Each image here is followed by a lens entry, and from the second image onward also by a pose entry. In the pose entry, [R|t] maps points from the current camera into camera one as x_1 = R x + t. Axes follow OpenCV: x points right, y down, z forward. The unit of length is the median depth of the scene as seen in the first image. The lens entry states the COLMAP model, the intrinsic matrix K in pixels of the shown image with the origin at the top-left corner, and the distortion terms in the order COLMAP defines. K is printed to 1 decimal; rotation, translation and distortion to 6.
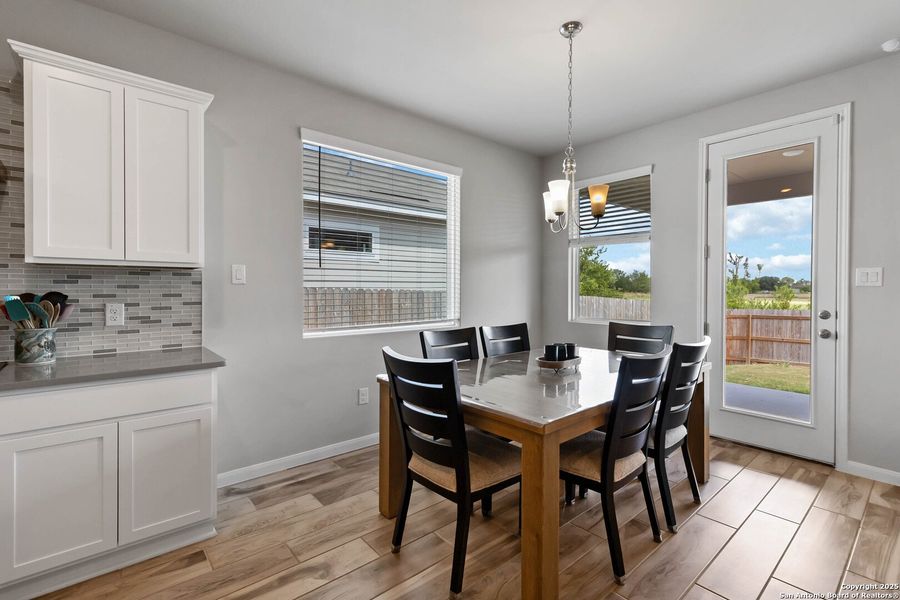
lens RADIAL K [[417.3, 0, 453.2], [0, 417.3, 290.2], [0, 0, 1]] dist [0.011666, -0.000013]
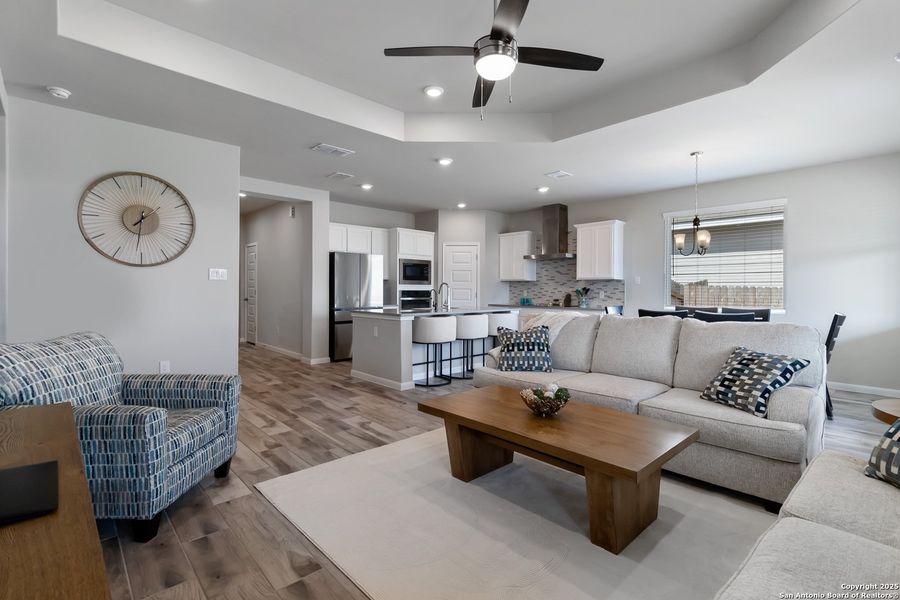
lens RADIAL K [[425.9, 0, 465.7], [0, 425.9, 289.1], [0, 0, 1]] dist [-0.000359, -0.000241]
pose [[0.053624, -0.002456, -0.998558, 2.249028], [-0.007544, 0.999967, -0.002865, 0.031618], [0.998533, 0.007687, 0.053603, -0.188022]]
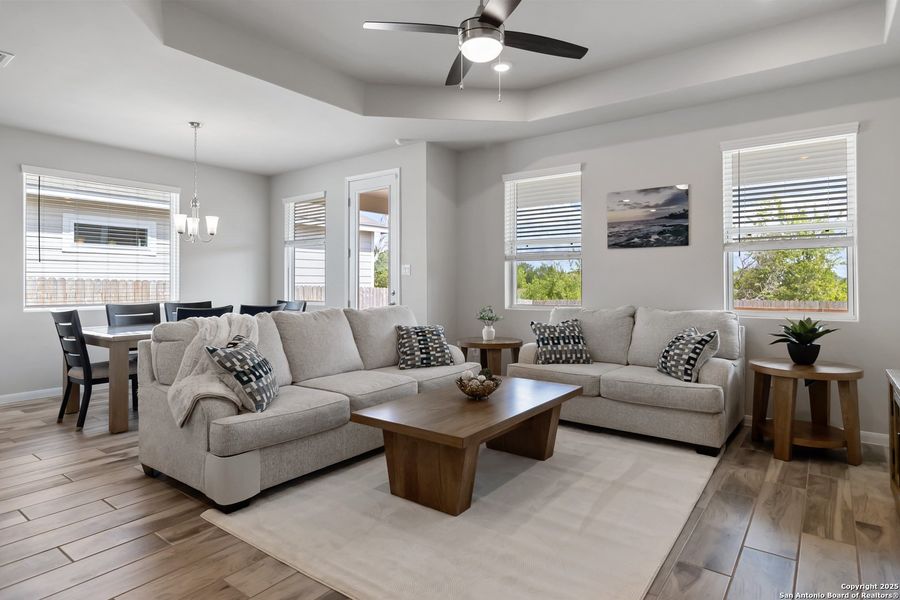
lens RADIAL K [[495.7, 0, 452.9], [0, 495.7, 277.7], [0, 0, 1]] dist [0.004172, 0.000860]
pose [[0.977982, -0.002045, 0.208680, 0.888991], [0.005156, 0.999884, -0.014365, 0.035934], [-0.208626, 0.015124, 0.977878, -1.192946]]
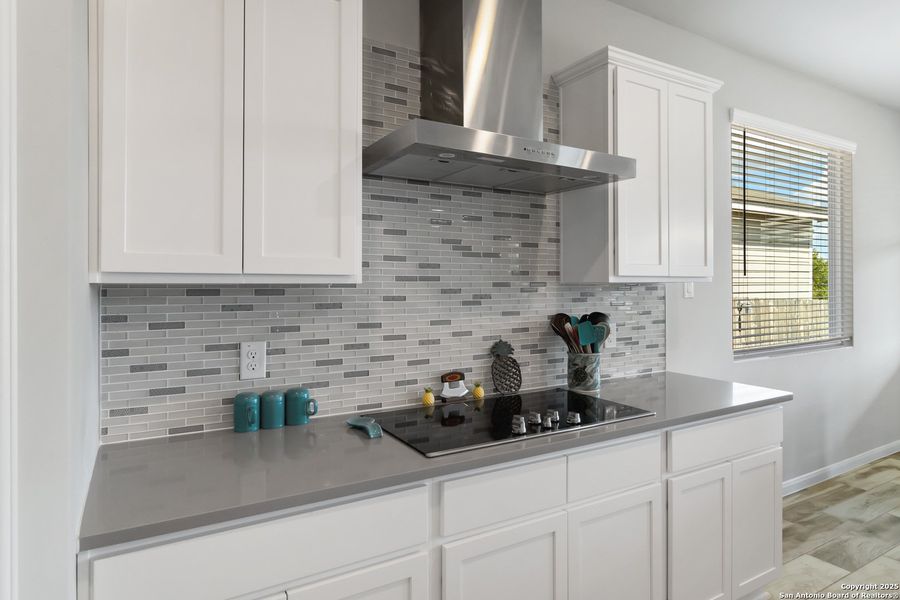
lens RADIAL K [[526.2, 0, 450.7], [0, 526.2, 281.1], [0, 0, 1]] dist [0.000123, -0.000392]
pose [[0.983282, -0.004005, -0.182046, -0.895184], [0.002958, 0.999977, -0.006022, -0.049719], [0.182066, 0.005383, 0.983272, -0.154918]]
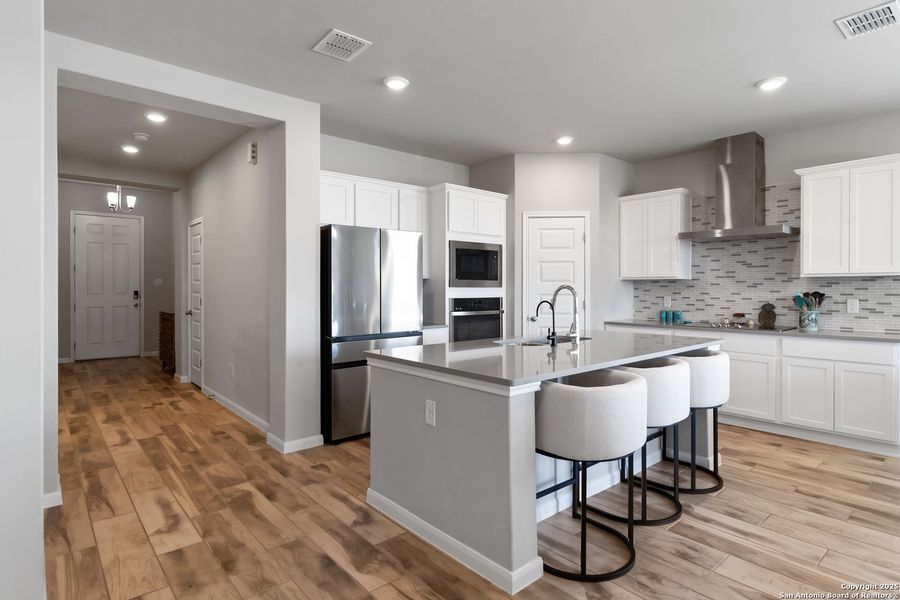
lens RADIAL K [[485.9, 0, 465.4], [0, 485.9, 290.6], [0, 0, 1]] dist [-0.001572, 0.000327]
pose [[0.014067, 0.003028, -0.999896, 0.985731], [-0.002192, 0.999993, 0.002997, -0.003809], [0.999899, 0.002149, 0.014074, -0.485084]]
